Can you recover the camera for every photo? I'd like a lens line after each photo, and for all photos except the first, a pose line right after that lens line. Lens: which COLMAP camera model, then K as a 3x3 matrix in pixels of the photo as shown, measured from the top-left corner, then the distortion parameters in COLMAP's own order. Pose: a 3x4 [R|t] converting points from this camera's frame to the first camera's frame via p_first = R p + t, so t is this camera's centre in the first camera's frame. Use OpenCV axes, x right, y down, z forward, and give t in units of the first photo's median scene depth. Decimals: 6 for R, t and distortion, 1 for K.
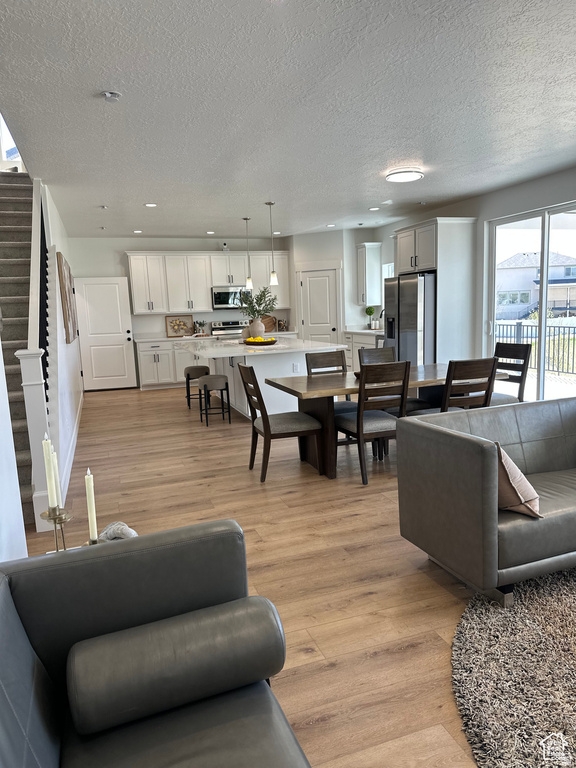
lens RADIAL K [[532.6, 0, 291.6], [0, 532.6, 384.1], [0, 0, 1]] dist [0.049653, -0.072681]
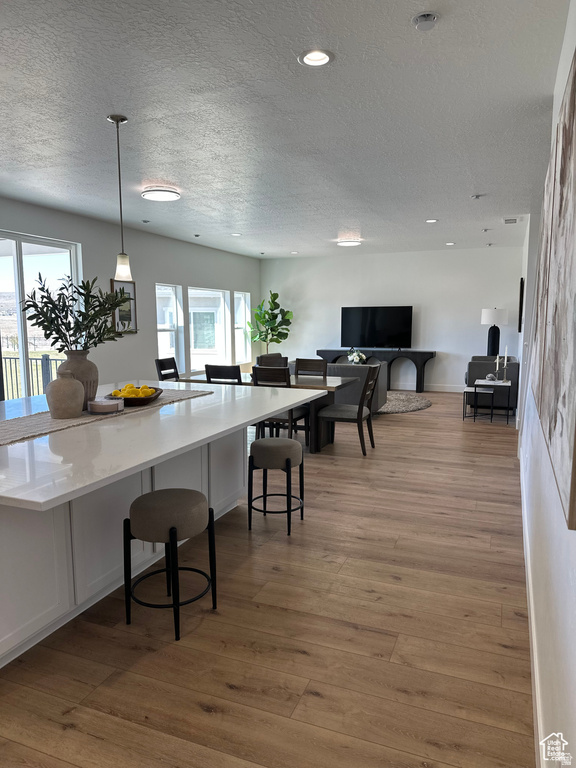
lens RADIAL K [[532.6, 0, 290.0], [0, 532.6, 386.3], [0, 0, 1]] dist [0.049653, -0.072681]
pose [[-0.746650, -0.037899, 0.664136, -0.389308], [0.129979, 0.970820, 0.201528, -0.134326], [-0.652395, 0.236795, -0.719937, 1.016442]]
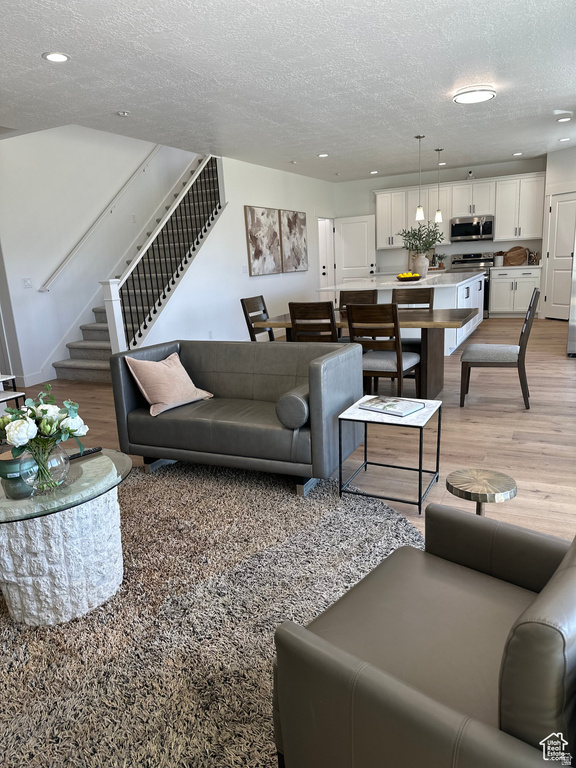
lens RADIAL K [[532.6, 0, 286.9], [0, 532.6, 387.6], [0, 0, 1]] dist [0.049653, -0.072681]
pose [[0.709743, 0.165808, -0.684670, 0.415564], [-0.068185, 0.983512, 0.167496, -0.020964], [0.701153, -0.072195, 0.709346, 0.054954]]
